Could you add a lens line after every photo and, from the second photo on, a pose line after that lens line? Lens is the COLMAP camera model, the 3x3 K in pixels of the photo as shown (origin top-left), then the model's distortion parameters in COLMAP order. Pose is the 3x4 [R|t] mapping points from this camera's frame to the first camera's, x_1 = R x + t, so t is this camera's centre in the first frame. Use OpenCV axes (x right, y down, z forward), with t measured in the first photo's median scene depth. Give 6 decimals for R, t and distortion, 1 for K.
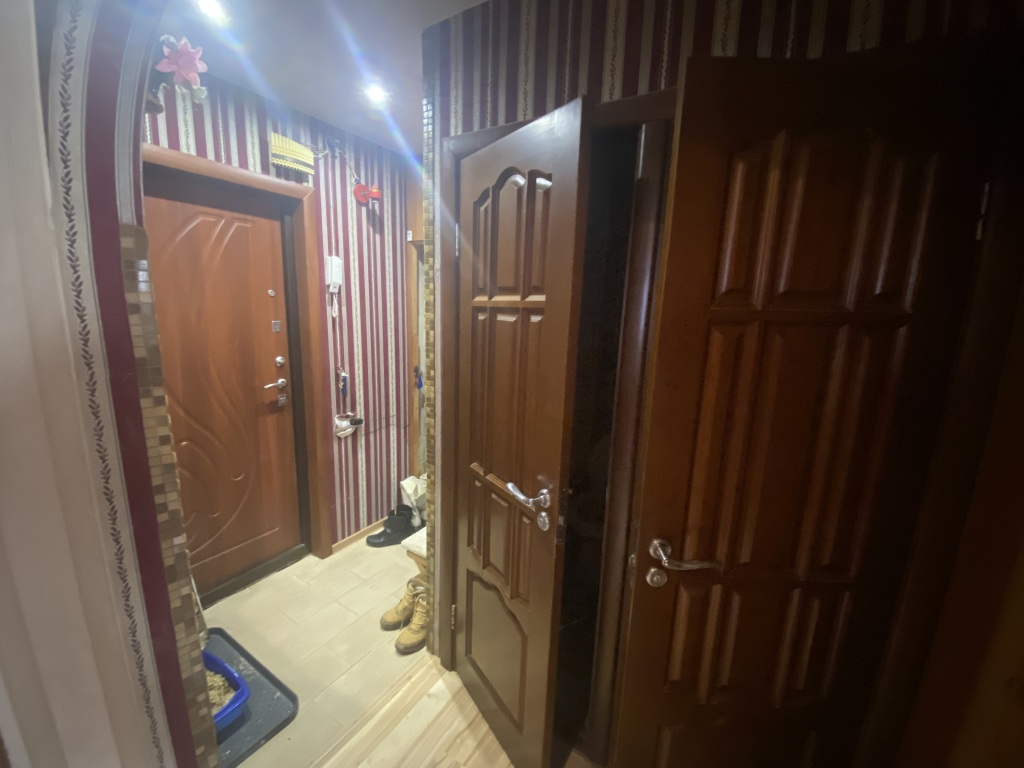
lens RADIAL K [[411.9, 0, 511.1], [0, 411.9, 383.3], [0, 0, 1]] dist [0.014947, -0.016865]
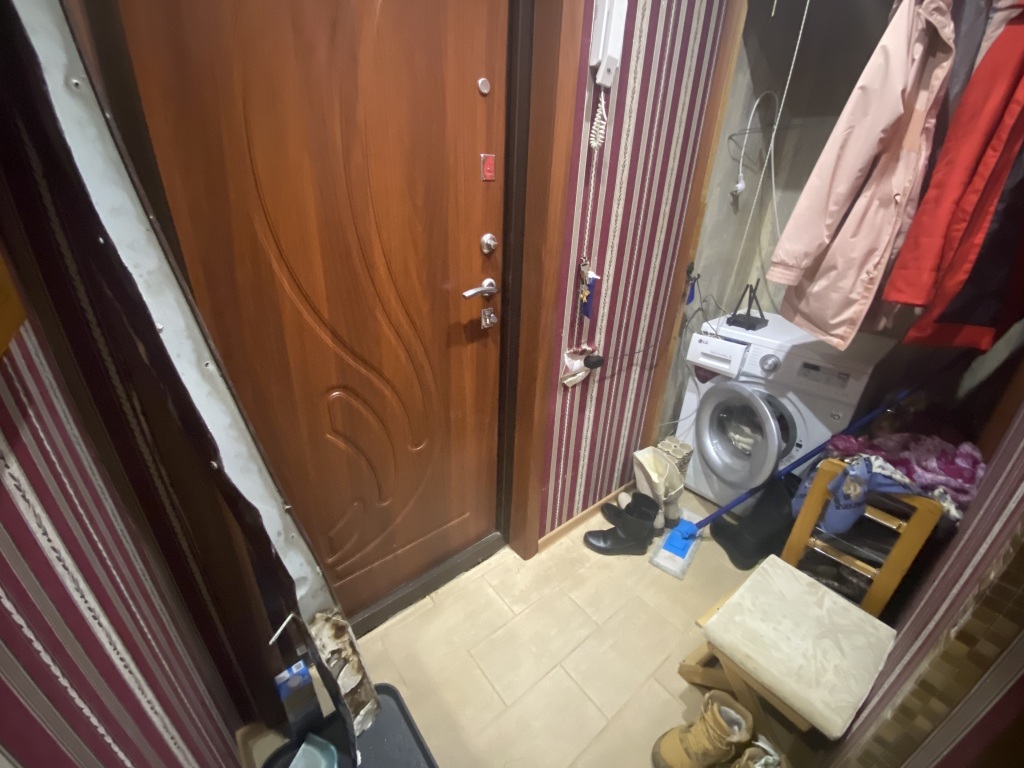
lens RADIAL K [[411.9, 0, 511.1], [0, 411.9, 386.0], [0, 0, 1]] dist [0.014947, -0.016865]
pose [[0.943784, 0.136213, -0.301193, -0.316292], [-0.058392, 0.965523, 0.253684, -0.012198], [0.325364, -0.221836, 0.919199, 0.444606]]
